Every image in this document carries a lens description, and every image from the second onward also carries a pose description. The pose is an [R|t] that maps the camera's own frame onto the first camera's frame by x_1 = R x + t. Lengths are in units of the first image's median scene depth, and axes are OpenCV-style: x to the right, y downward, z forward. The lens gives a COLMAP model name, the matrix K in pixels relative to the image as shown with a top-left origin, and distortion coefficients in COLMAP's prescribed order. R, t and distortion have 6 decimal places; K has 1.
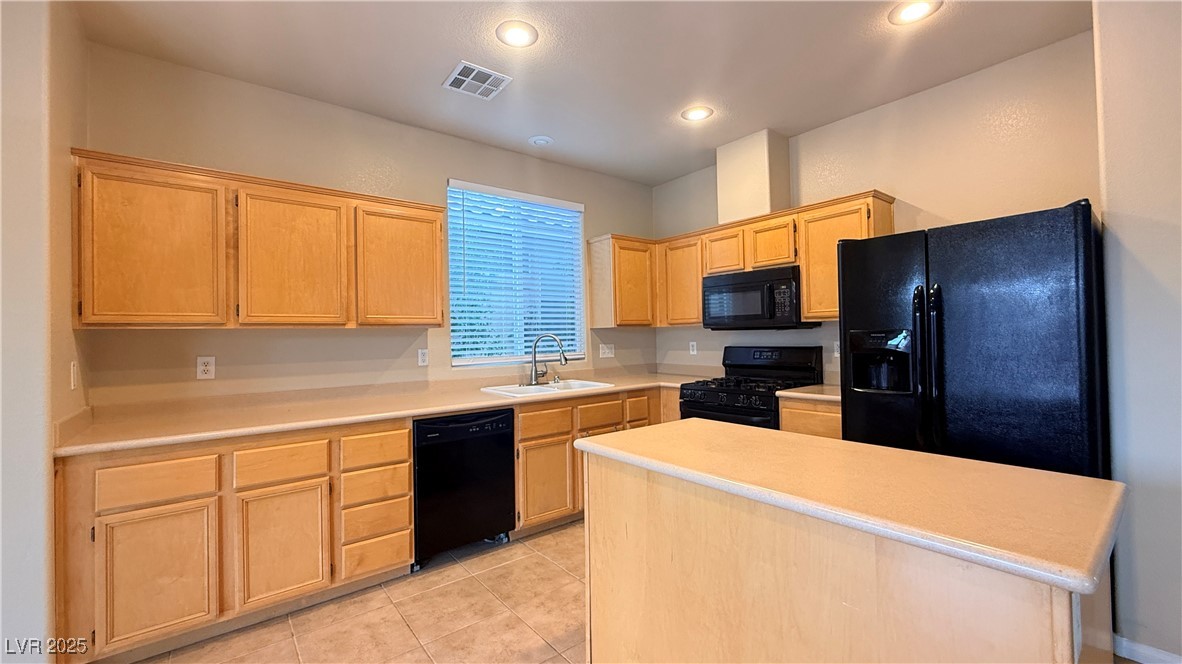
lens RADIAL K [[470.3, 0, 591.0], [0, 470.3, 332.0], [0, 0, 1]] dist [-0.002155, -0.000201]
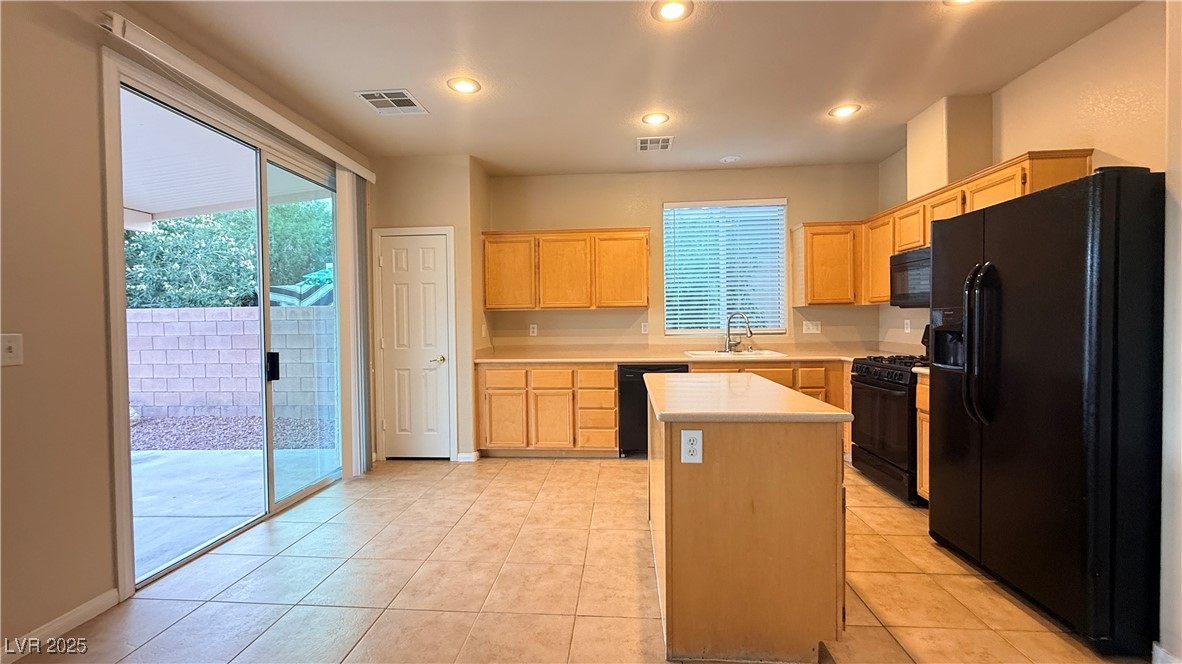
lens RADIAL K [[471.5, 0, 588.4], [0, 471.5, 332.0], [0, 0, 1]] dist [0.004763, -0.000160]
pose [[0.735682, 0.025860, -0.676833, 0.650999], [0.006020, 0.998982, 0.044711, -0.002647], [0.677300, -0.036968, 0.734778, -0.276389]]
